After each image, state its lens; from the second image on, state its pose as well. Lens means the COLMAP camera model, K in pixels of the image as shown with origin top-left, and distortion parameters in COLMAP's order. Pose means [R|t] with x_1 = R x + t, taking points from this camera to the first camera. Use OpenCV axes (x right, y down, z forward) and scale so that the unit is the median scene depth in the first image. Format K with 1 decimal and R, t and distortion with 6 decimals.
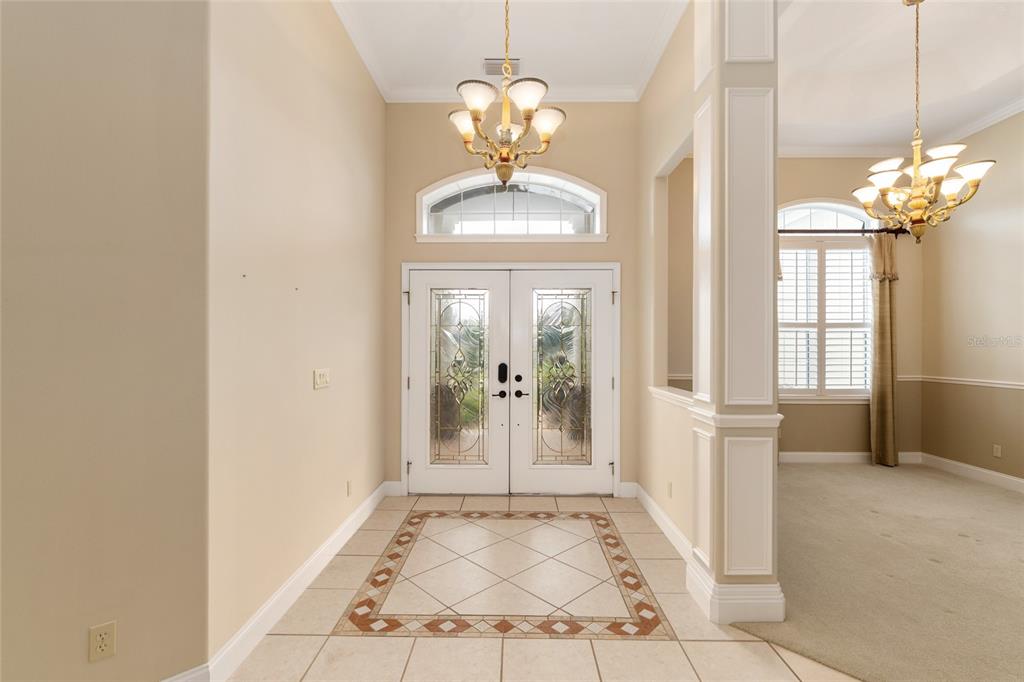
lens RADIAL K [[454.8, 0, 514.0], [0, 454.8, 349.2], [0, 0, 1]] dist [-0.002077, -0.000339]
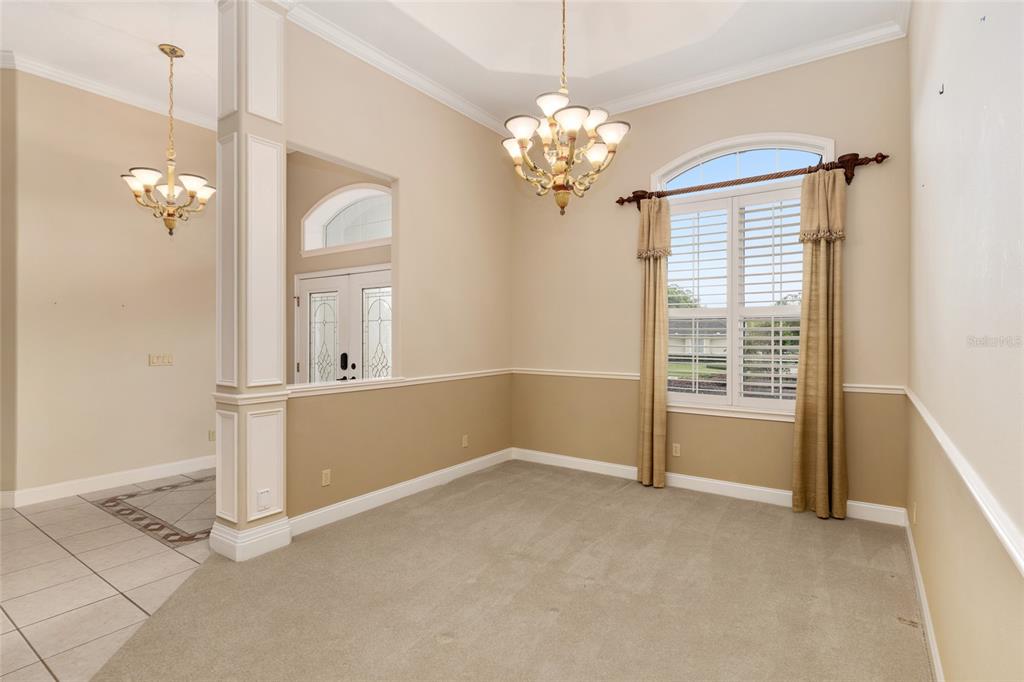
lens RADIAL K [[508.4, 0, 512.0], [0, 508.4, 341.0], [0, 0, 1]] dist [0.000136, -0.000082]
pose [[0.825495, 0.003454, -0.564399, 1.084636], [-0.003419, 0.999994, 0.001118, -0.003900], [0.564399, 0.001007, 0.825501, 0.150640]]
